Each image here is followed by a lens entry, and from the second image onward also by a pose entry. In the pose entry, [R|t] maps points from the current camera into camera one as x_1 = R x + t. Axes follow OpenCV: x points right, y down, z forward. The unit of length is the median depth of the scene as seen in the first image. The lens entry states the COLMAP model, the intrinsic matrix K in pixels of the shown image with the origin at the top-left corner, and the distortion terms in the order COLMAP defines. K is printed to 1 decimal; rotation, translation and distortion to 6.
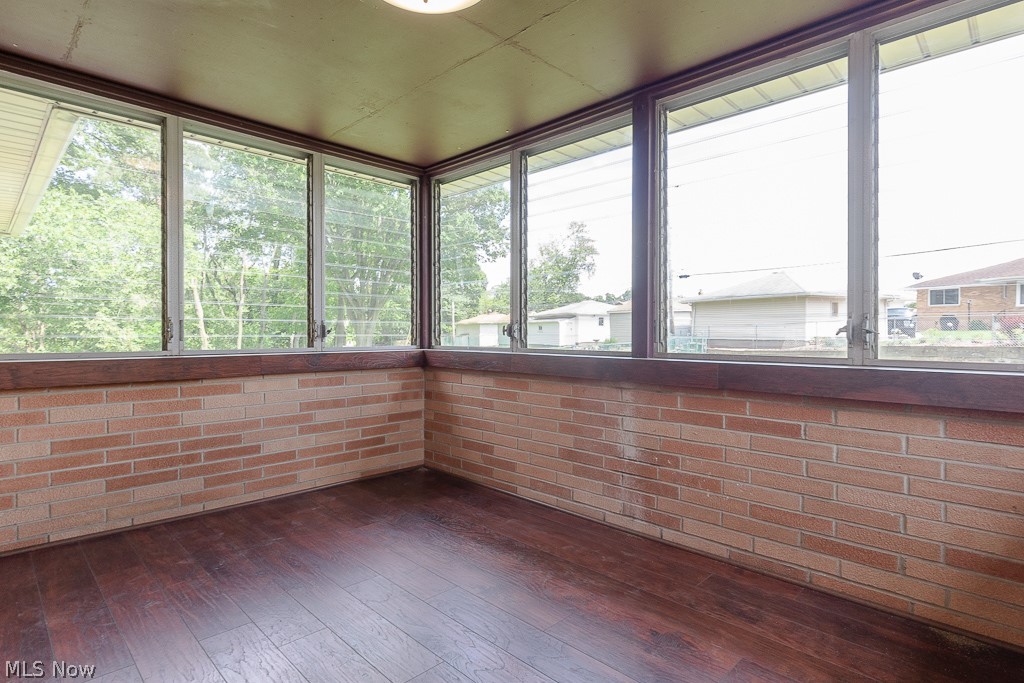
lens RADIAL K [[526.1, 0, 520.3], [0, 526.1, 335.4], [0, 0, 1]] dist [0.000918, -0.000952]
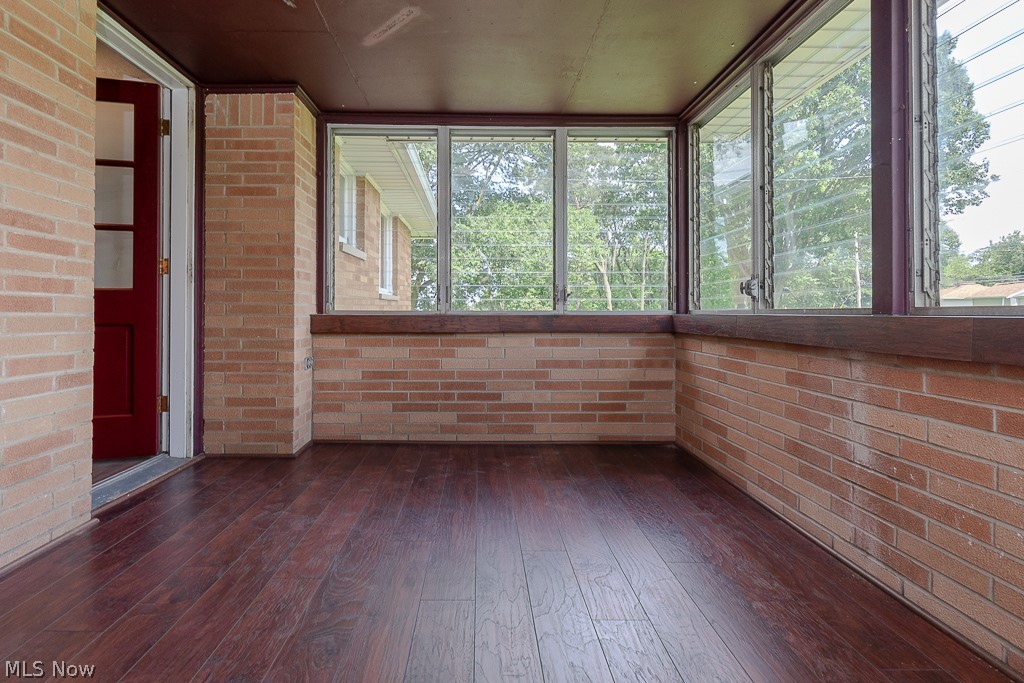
lens RADIAL K [[546.6, 0, 509.1], [0, 546.6, 311.5], [0, 0, 1]] dist [0.000053, -0.001621]
pose [[0.708659, -0.007726, -0.705509, 0.341132], [-0.001995, 0.999914, -0.012954, 0.042577], [0.705549, 0.010587, 0.708582, 0.158907]]
